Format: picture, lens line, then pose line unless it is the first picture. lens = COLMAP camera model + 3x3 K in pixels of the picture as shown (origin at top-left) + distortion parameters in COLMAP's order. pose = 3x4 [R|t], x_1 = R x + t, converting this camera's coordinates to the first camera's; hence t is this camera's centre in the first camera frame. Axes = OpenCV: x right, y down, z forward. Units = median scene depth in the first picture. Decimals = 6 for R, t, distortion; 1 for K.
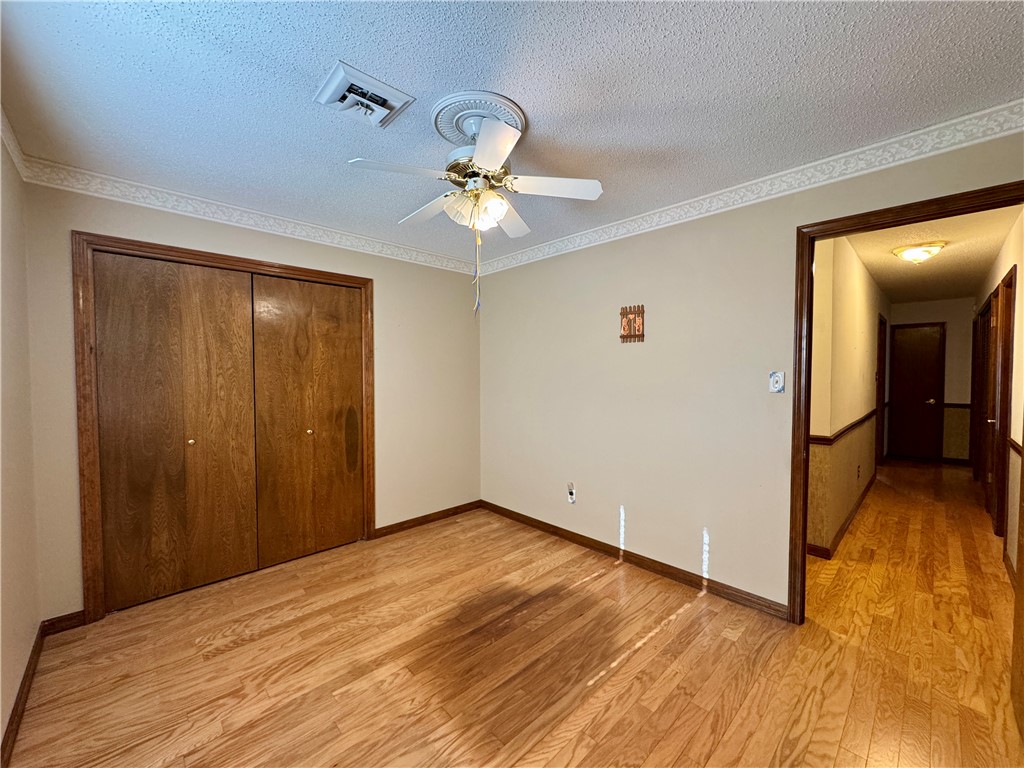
lens RADIAL K [[408.2, 0, 512.7], [0, 408.2, 384.0], [0, 0, 1]] dist [-0.006062, 0.001461]
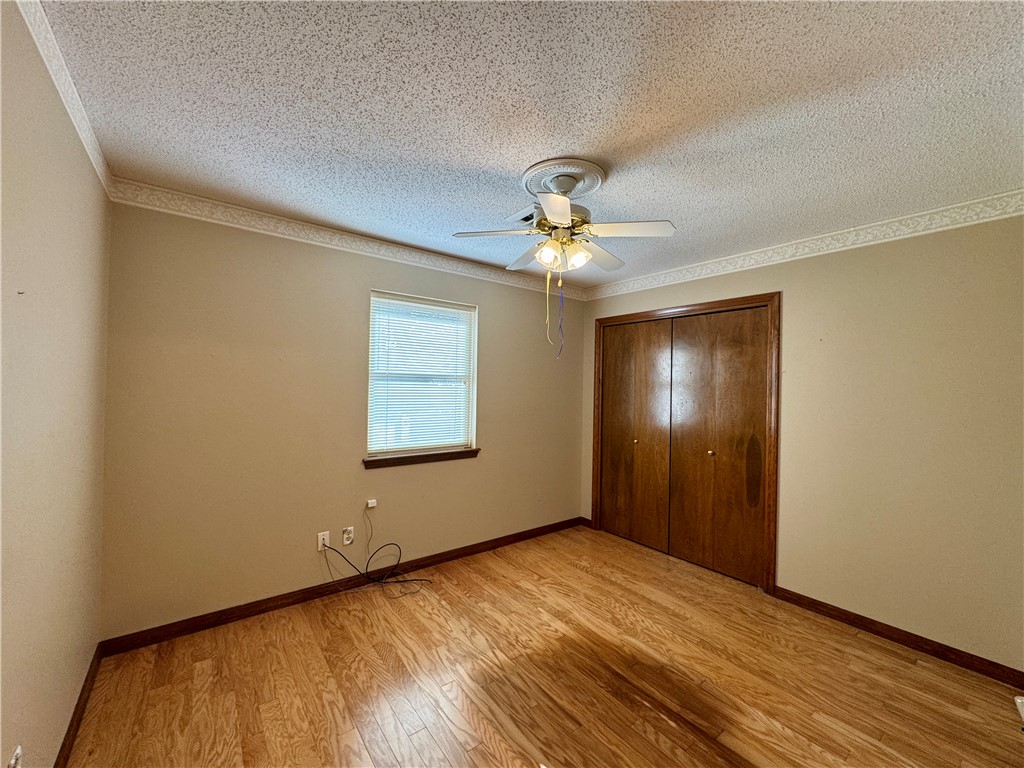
lens RADIAL K [[408.2, 0, 512.5], [0, 408.2, 385.0], [0, 0, 1]] dist [-0.006062, 0.001461]
pose [[-0.103155, -0.004544, -0.994655, 0.732933], [-0.048705, 0.998813, 0.000488, -0.041427], [0.993472, 0.048495, -0.103253, 0.692663]]
